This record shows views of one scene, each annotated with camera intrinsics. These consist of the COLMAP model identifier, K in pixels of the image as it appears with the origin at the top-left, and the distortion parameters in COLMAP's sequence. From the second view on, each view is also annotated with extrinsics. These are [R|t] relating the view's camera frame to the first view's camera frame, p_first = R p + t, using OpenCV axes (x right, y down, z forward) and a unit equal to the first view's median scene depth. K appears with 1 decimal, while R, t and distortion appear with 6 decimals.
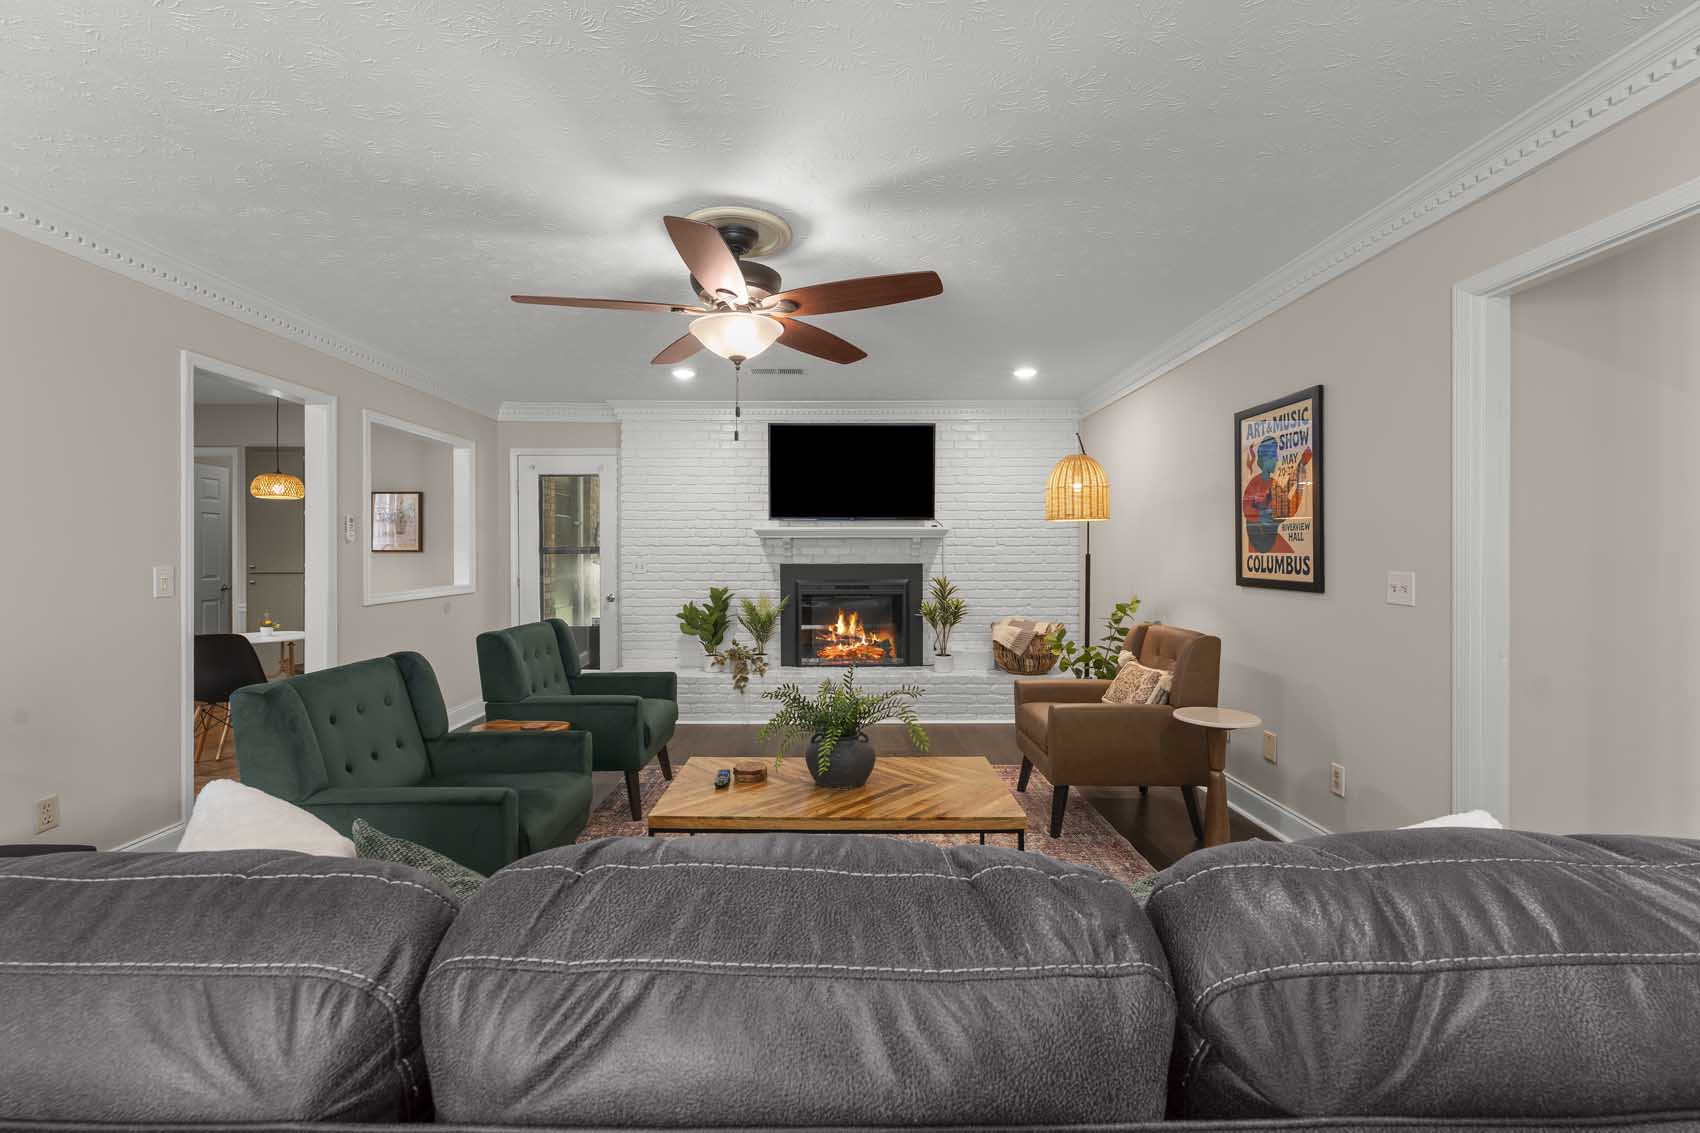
lens RADIAL K [[678.0, 0, 845.3], [0, 678.0, 555.2], [0, 0, 1]] dist [0.000523, -0.000001]
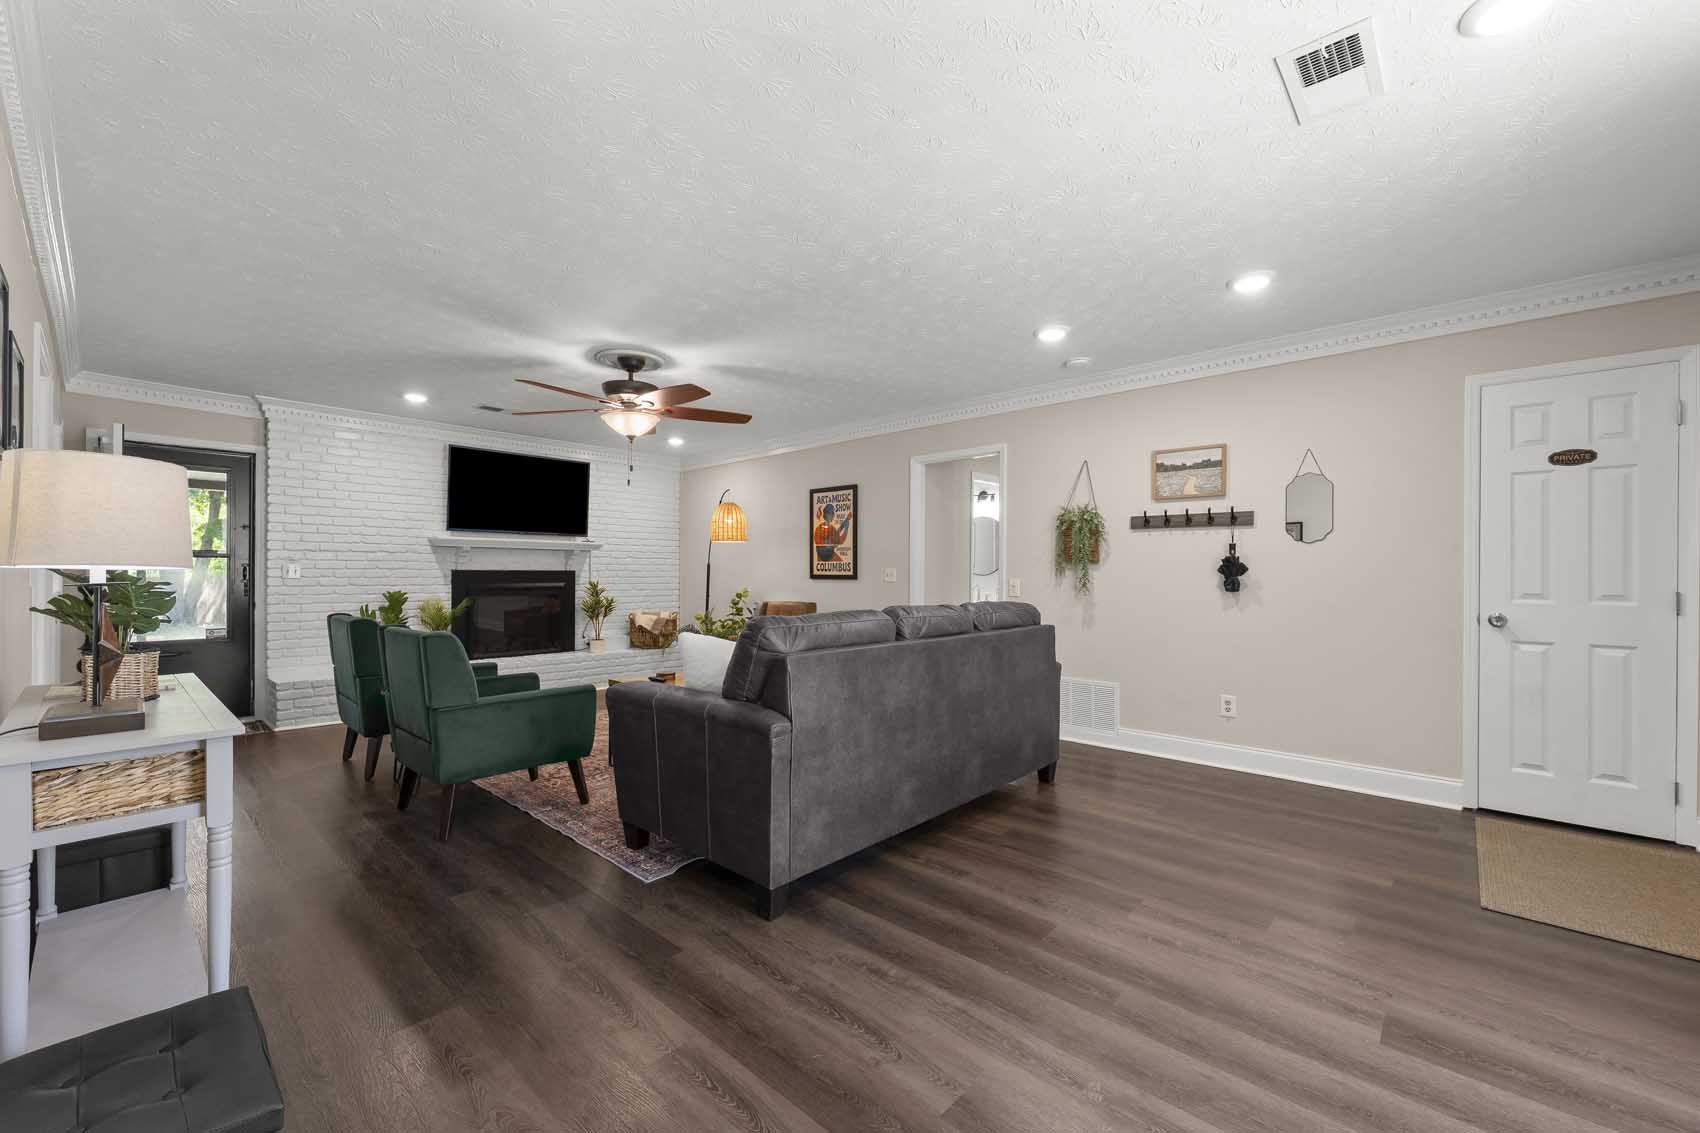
lens RADIAL K [[669.4, 0, 838.6], [0, 669.4, 570.6], [0, 0, 1]] dist [-0.000617, -0.000036]
pose [[0.686519, 0.007658, 0.727072, -0.698436], [-0.000735, 0.999951, -0.009838, 0.037228], [-0.727112, 0.006220, 0.686491, -0.337768]]
